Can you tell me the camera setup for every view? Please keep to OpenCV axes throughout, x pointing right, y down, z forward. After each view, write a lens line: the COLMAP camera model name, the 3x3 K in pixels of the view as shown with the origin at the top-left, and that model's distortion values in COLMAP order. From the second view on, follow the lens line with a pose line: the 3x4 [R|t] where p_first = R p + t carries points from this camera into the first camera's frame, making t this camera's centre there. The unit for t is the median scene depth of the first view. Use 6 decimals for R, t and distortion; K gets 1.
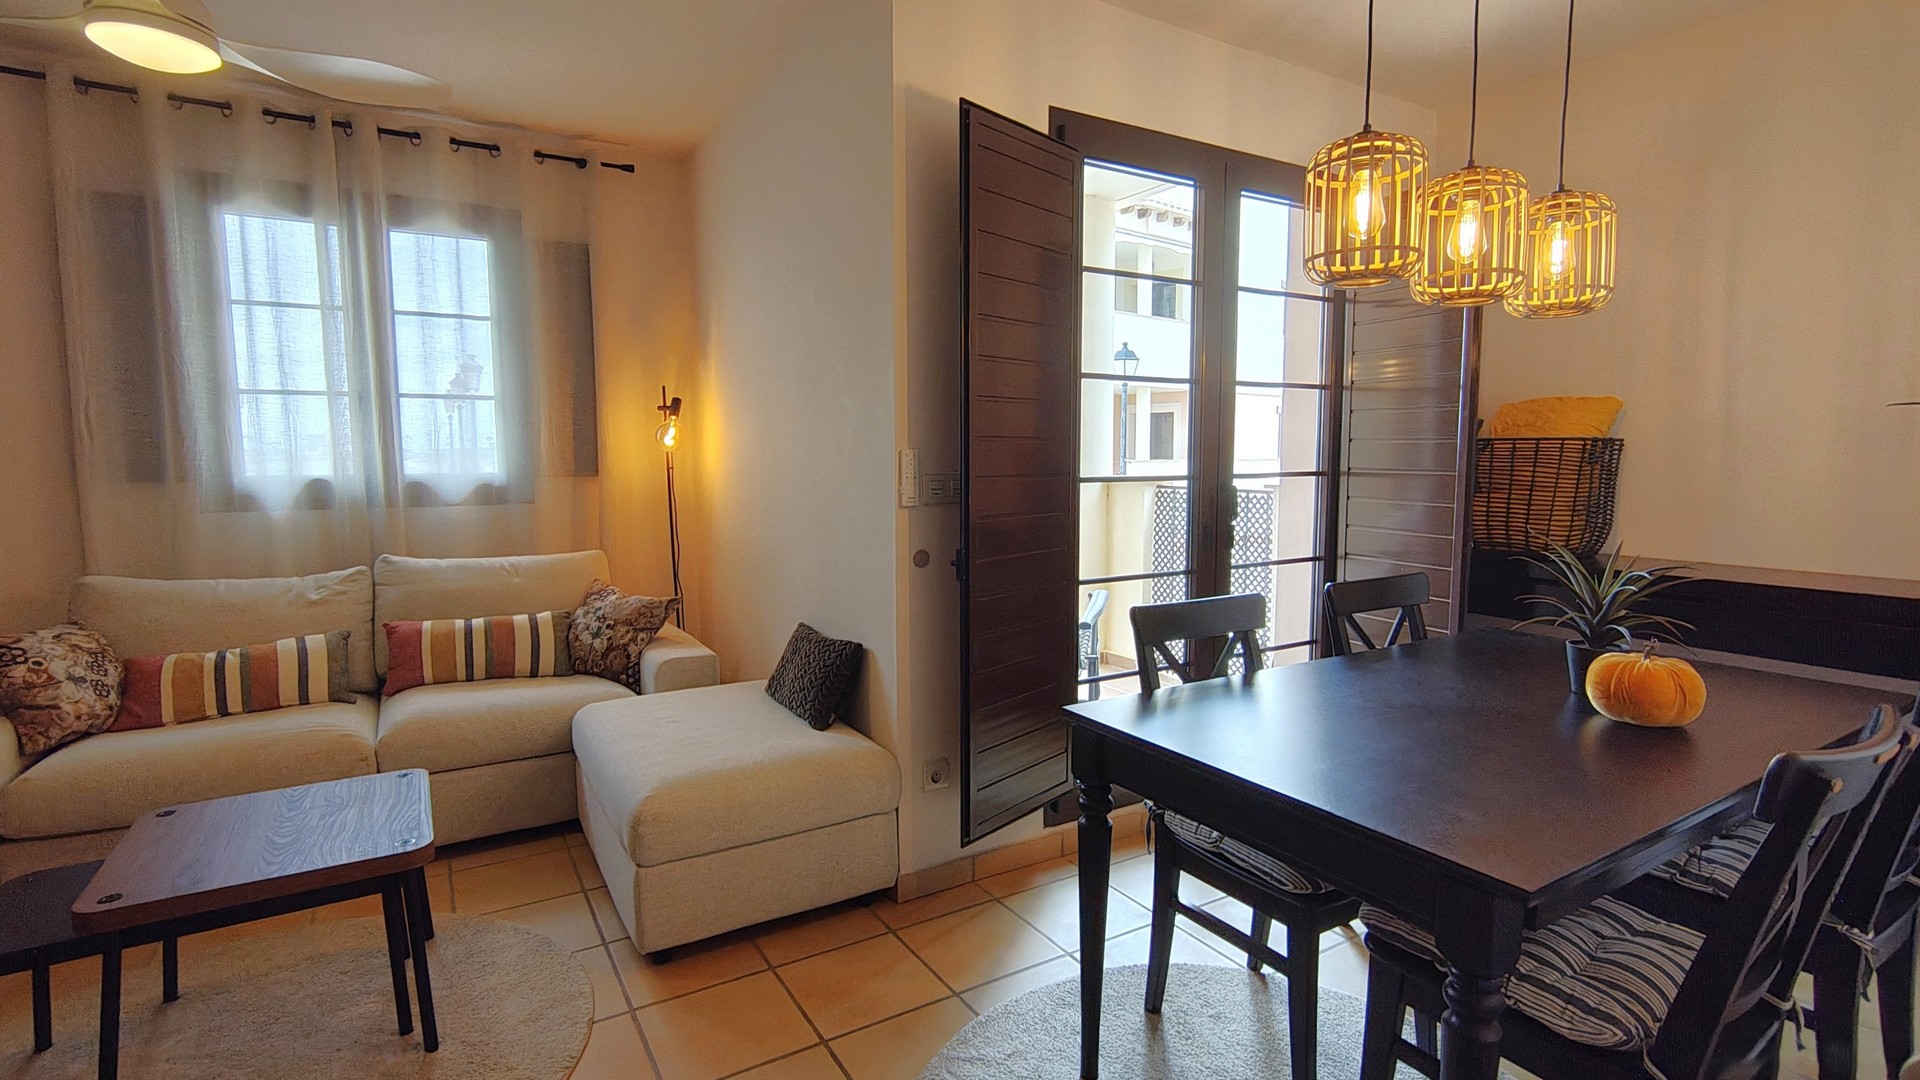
lens RADIAL K [[899.1, 0, 960.0], [0, 899.1, 540.0], [0, 0, 1]] dist [0.000531, -0.000028]
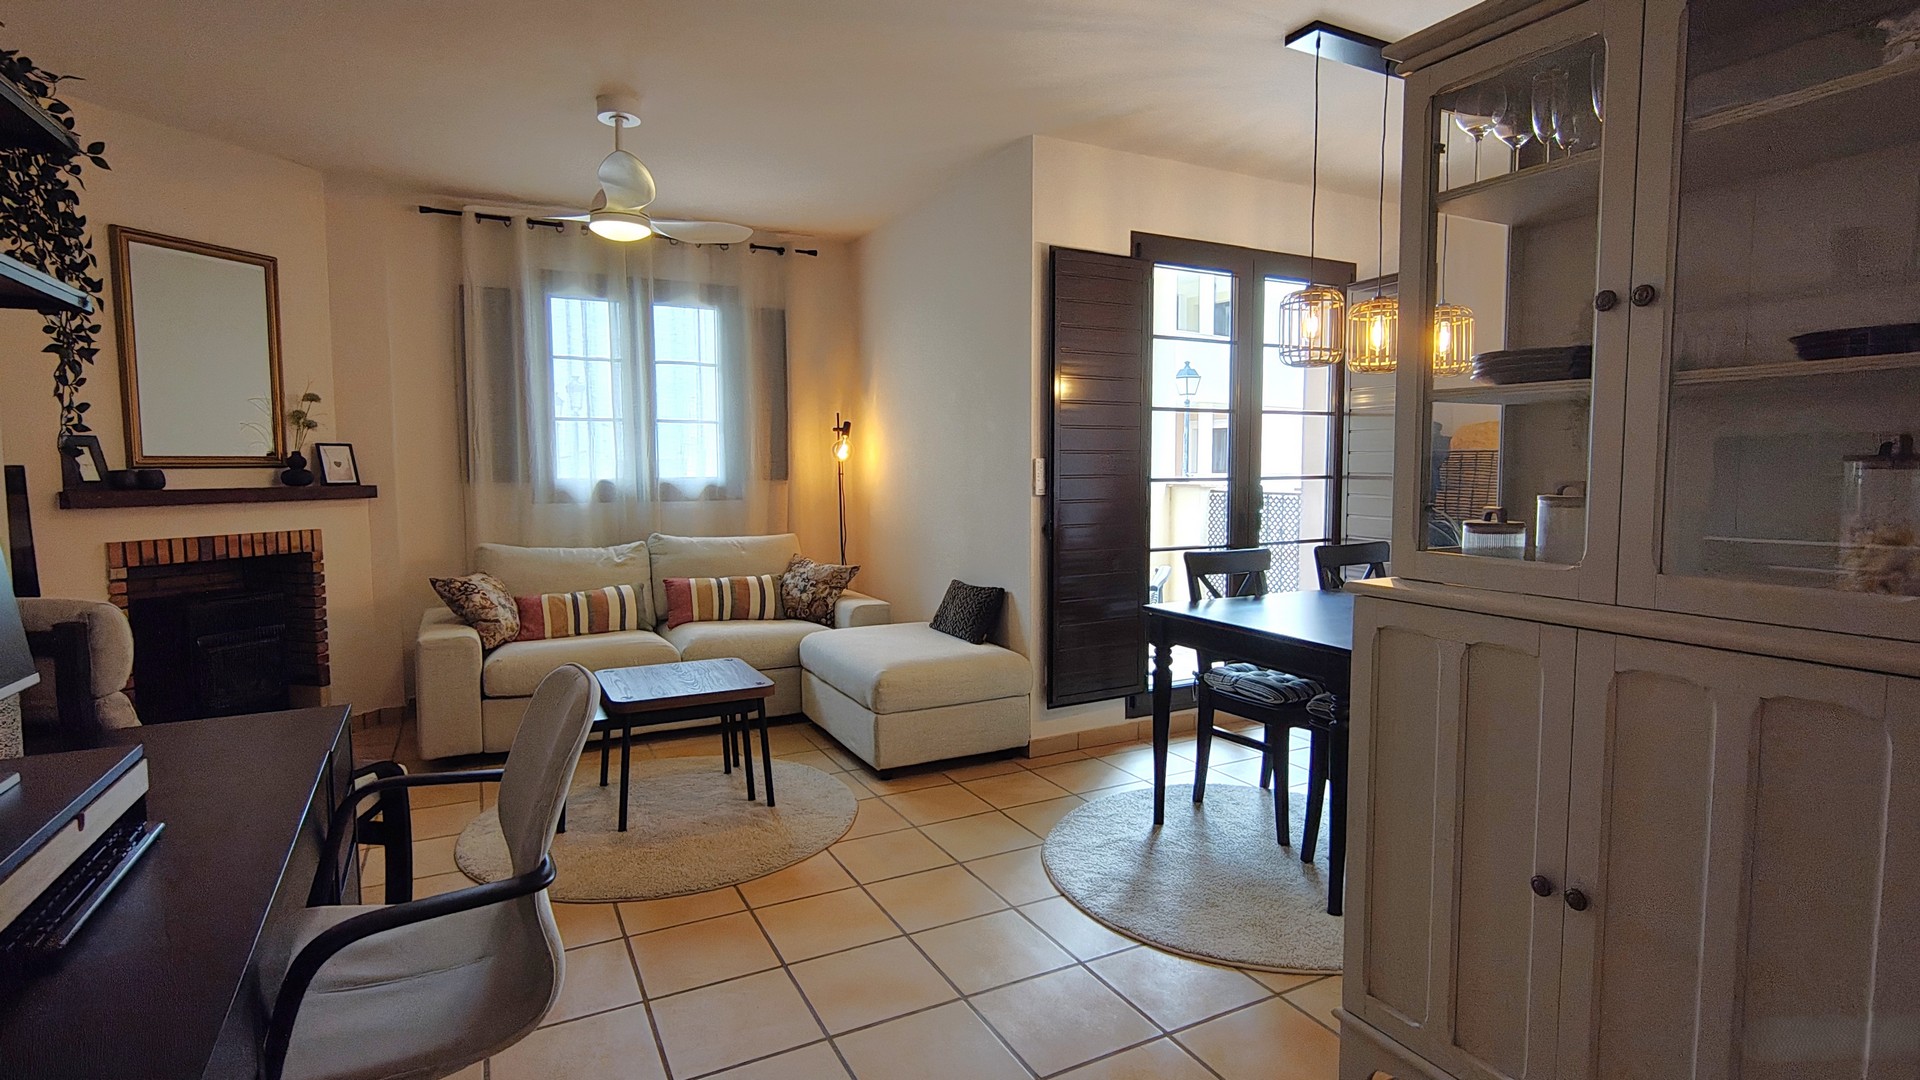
lens RADIAL K [[939.4, 0, 960.0], [0, 939.4, 540.0], [0, 0, 1]] dist [-0.001024, -0.000011]
pose [[0.998340, 0.004430, -0.057429, -0.078499], [-0.005635, 0.999767, -0.020844, 0.057768], [0.057323, 0.021133, 0.998132, -0.479136]]
